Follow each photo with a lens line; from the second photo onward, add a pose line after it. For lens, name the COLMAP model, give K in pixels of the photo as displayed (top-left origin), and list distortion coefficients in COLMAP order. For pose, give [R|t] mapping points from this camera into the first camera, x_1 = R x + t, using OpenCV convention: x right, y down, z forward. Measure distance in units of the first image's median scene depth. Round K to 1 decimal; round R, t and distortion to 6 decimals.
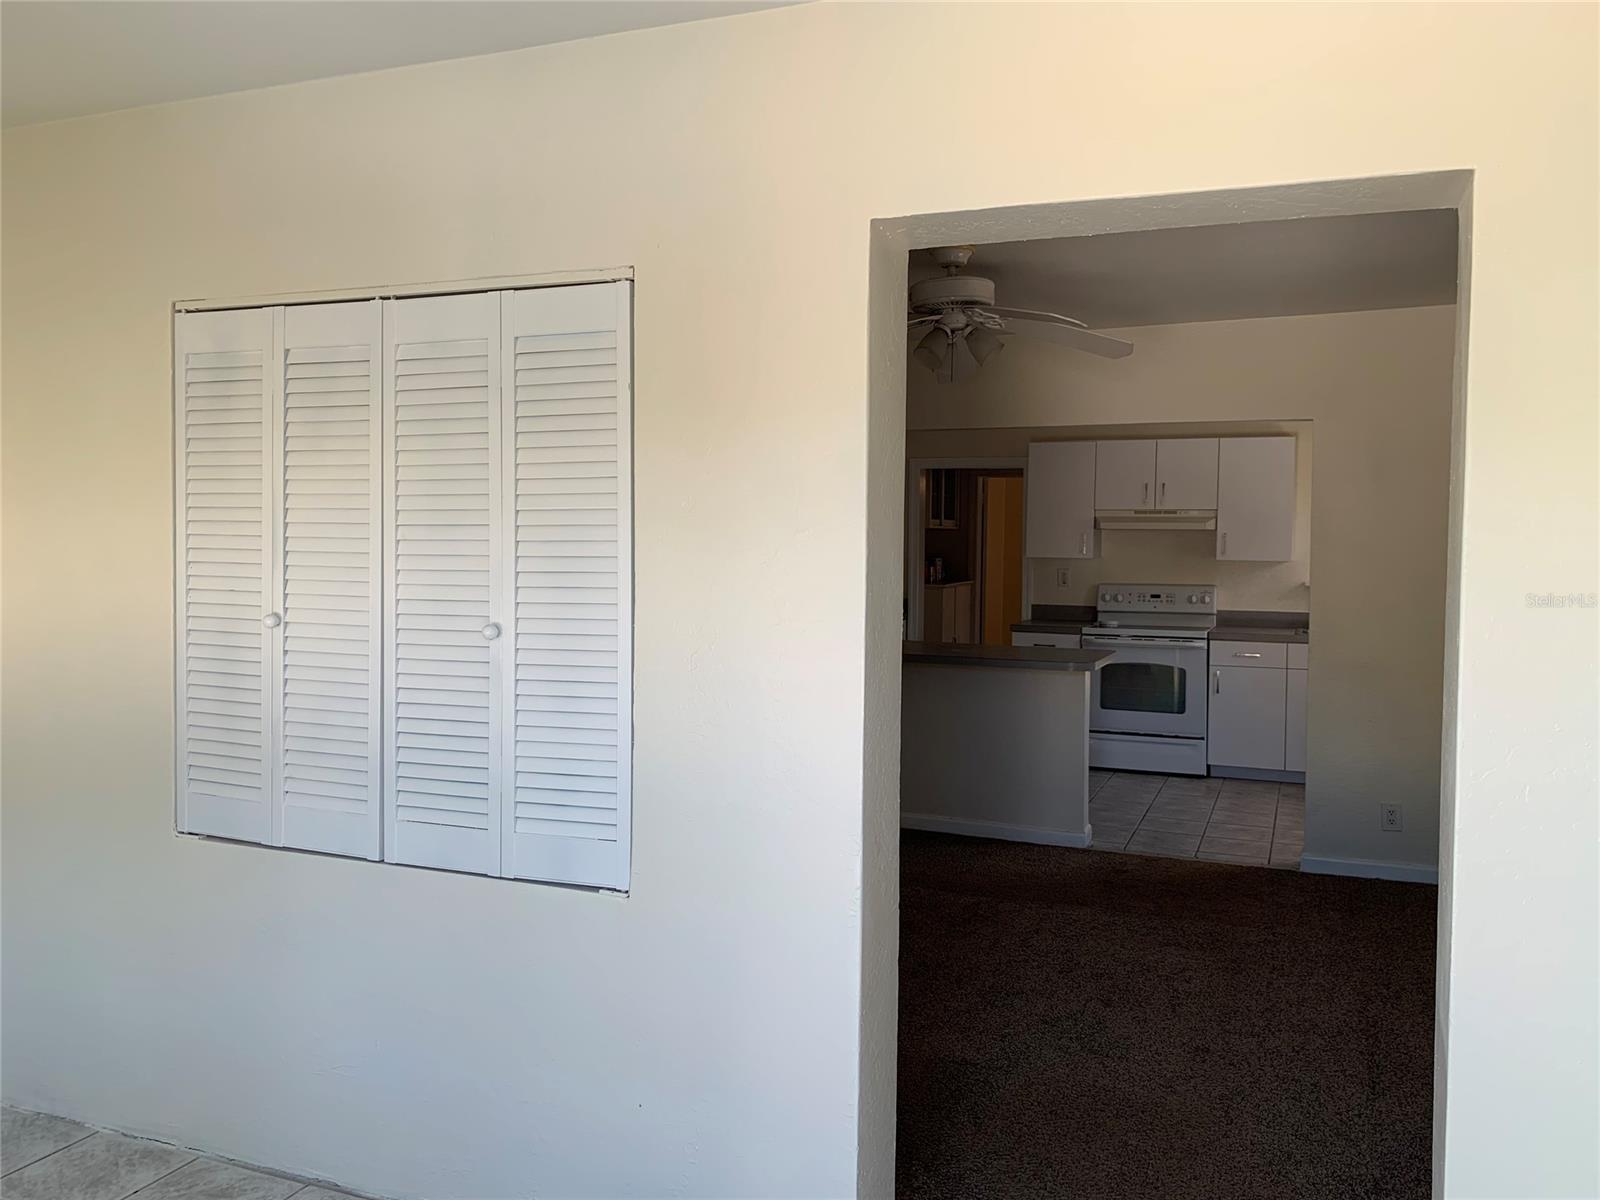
lens RADIAL K [[1221.4, 0, 801.0], [0, 1221.4, 590.4], [0, 0, 1]] dist [0.069755, -0.039235]
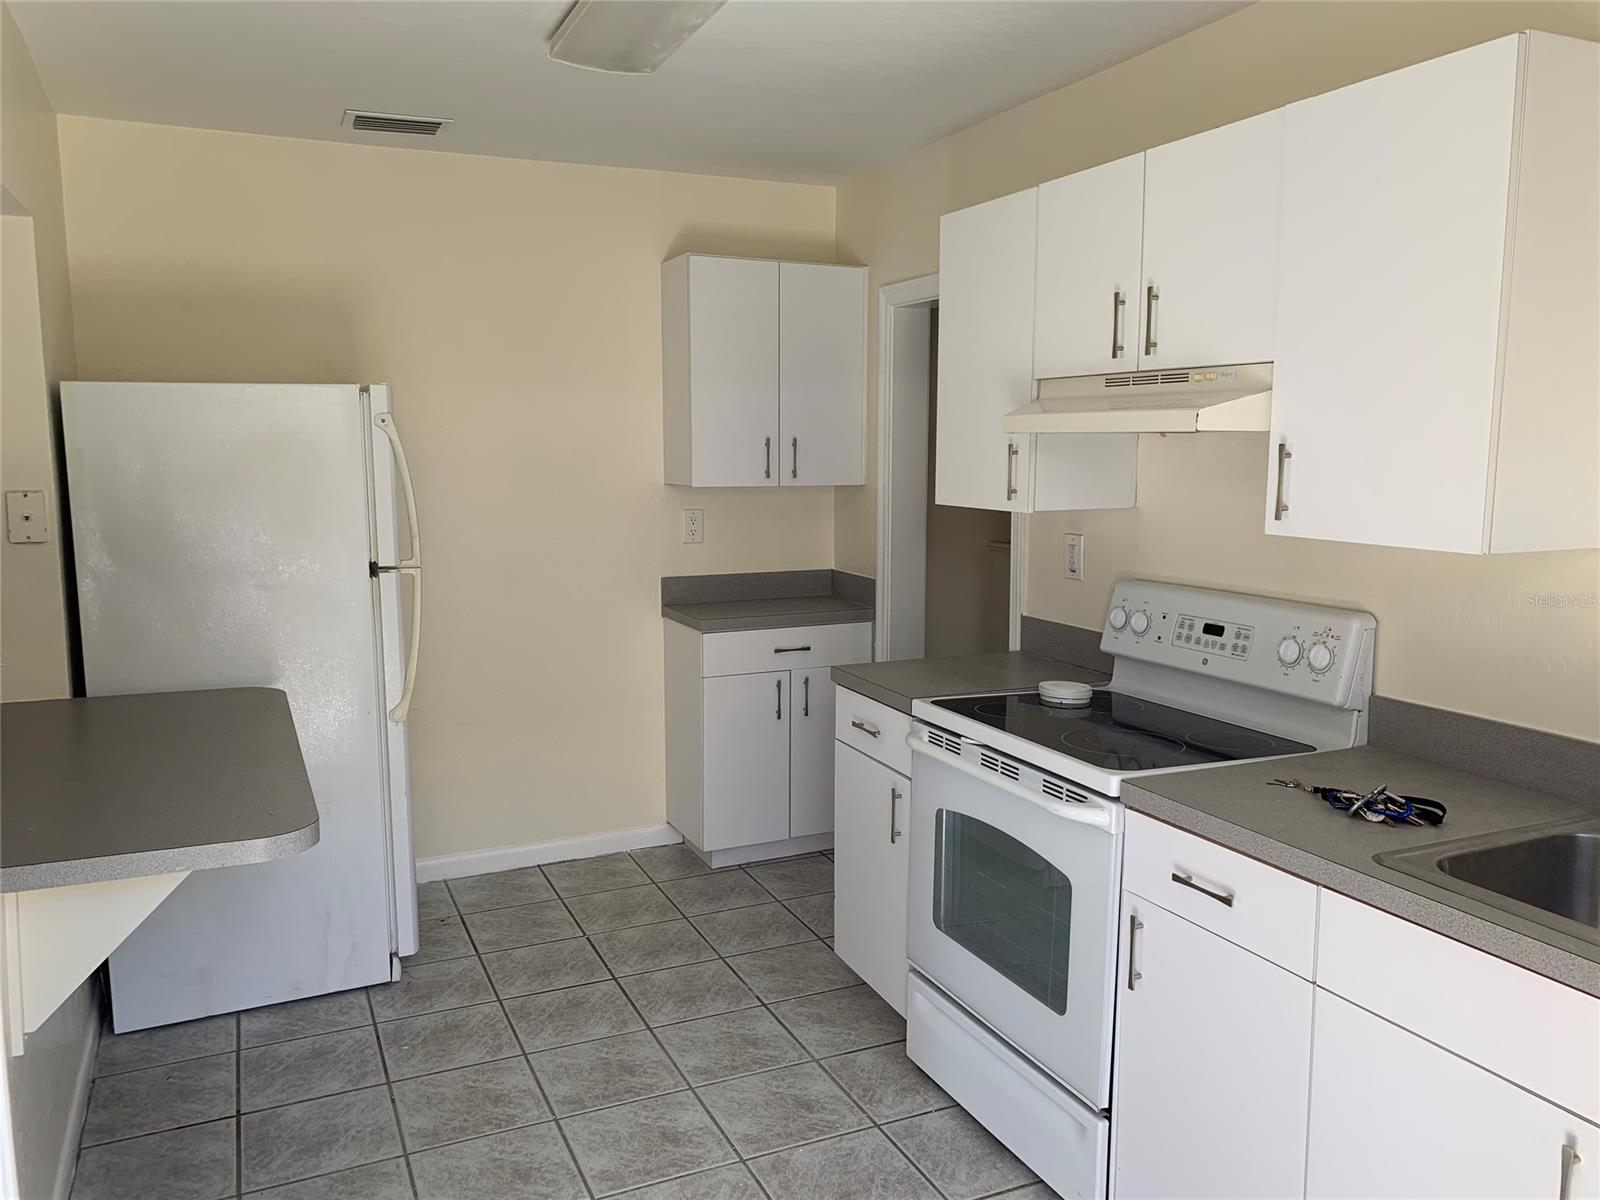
lens RADIAL K [[1221.4, 0, 805.8], [0, 1221.4, 601.4], [0, 0, 1]] dist [0.069755, -0.039235]
pose [[0.739888, 0.079719, -0.667991, 0.436013], [-0.017988, 0.994943, 0.098813, -0.034812], [0.672490, -0.061095, 0.737580, 0.679260]]
